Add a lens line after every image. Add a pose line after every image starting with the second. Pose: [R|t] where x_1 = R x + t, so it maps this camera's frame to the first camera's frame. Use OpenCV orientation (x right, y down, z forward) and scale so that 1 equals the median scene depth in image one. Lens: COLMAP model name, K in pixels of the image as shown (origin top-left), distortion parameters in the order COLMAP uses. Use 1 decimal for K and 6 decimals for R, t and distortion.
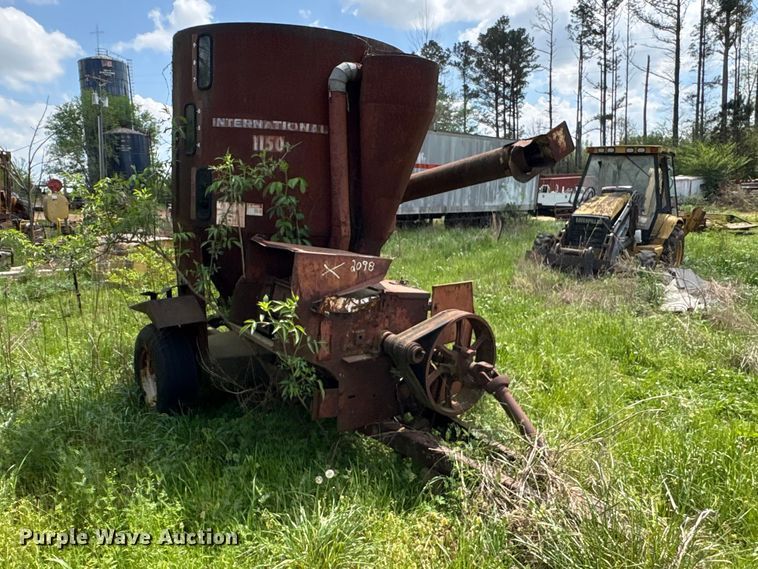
lens RADIAL K [[576.9, 0, 374.2], [0, 576.9, 283.8], [0, 0, 1]] dist [0.035660, -0.027070]
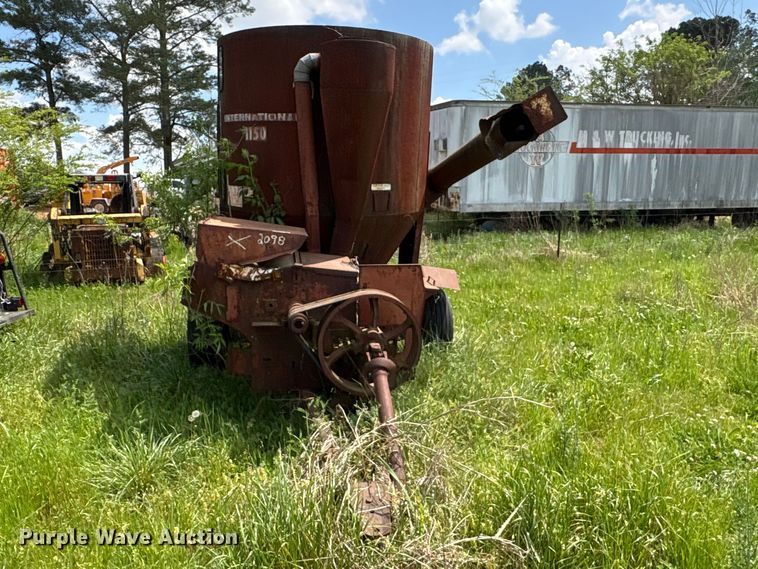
lens RADIAL K [[618.6, 0, 380.0], [0, 618.6, 286.3], [0, 0, 1]] dist [-0.004724, -0.008969]
pose [[0.843205, 0.067580, -0.533328, 0.703883], [-0.071162, 0.997368, 0.013871, 0.023399], [0.532862, 0.026257, 0.845795, 0.110720]]
